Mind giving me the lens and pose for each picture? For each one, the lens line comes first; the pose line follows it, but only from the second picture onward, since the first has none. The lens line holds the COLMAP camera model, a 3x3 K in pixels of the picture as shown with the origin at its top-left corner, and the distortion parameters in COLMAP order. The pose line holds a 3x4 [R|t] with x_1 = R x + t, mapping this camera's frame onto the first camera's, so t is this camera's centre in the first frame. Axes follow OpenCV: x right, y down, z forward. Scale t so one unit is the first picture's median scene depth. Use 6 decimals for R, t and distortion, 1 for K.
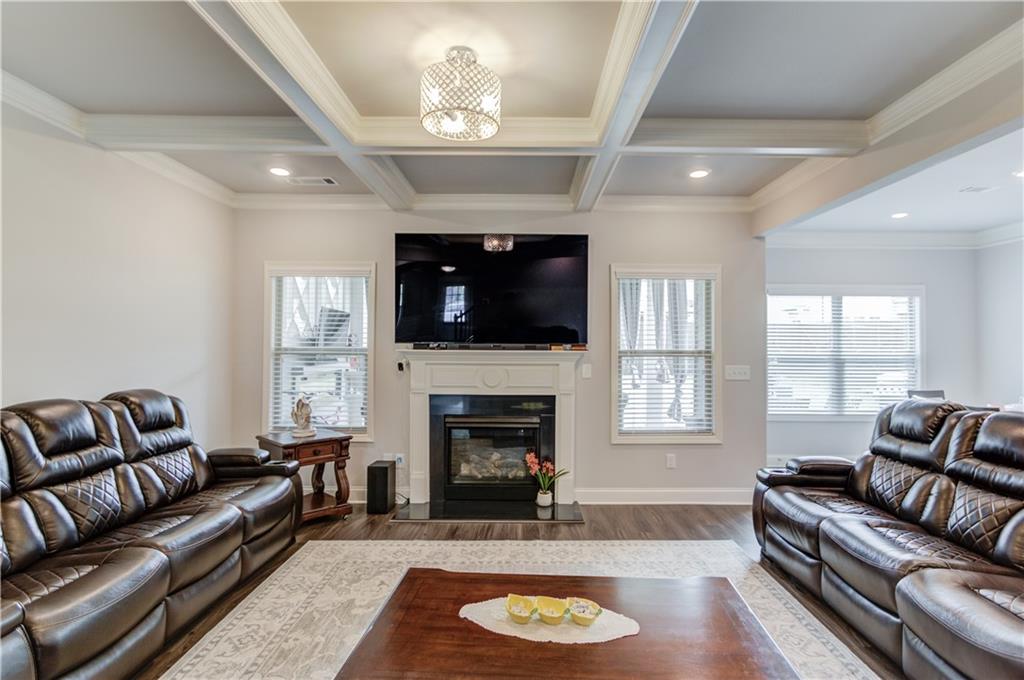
lens RADIAL K [[505.0, 0, 537.8], [0, 505.0, 335.0], [0, 0, 1]] dist [0.000737, 0.001153]
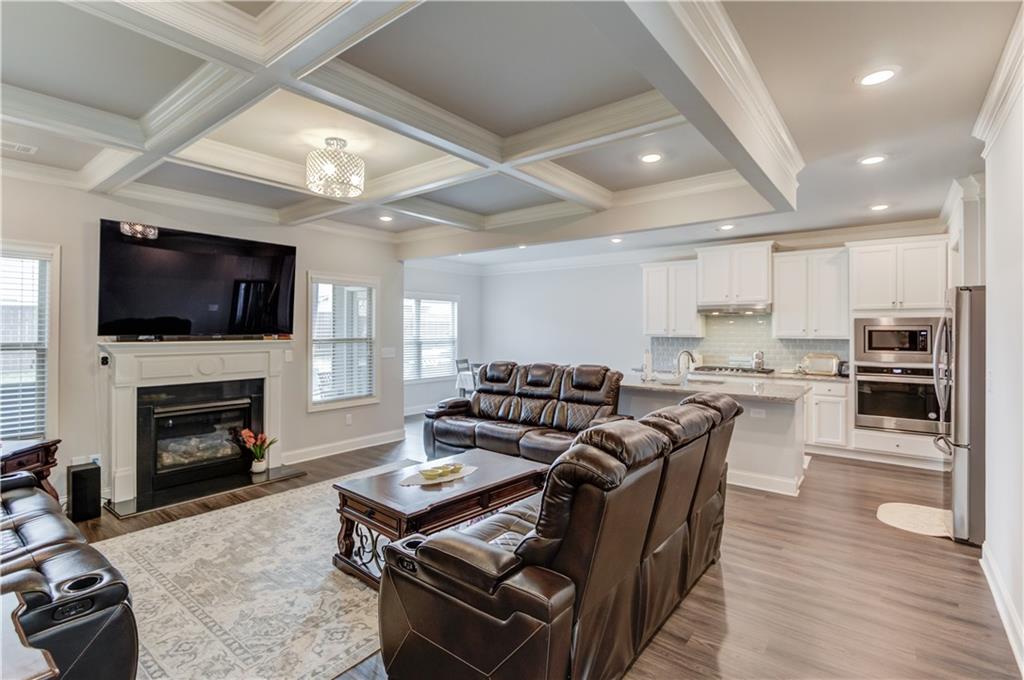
lens RADIAL K [[484.7, 0, 499.2], [0, 484.7, 330.6], [0, 0, 1]] dist [-0.000718, 0.000292]
pose [[0.641185, -0.006106, 0.767362, -0.487709], [-0.011628, 0.999776, 0.017671, -0.018695], [-0.767299, -0.020254, 0.640970, -0.145804]]
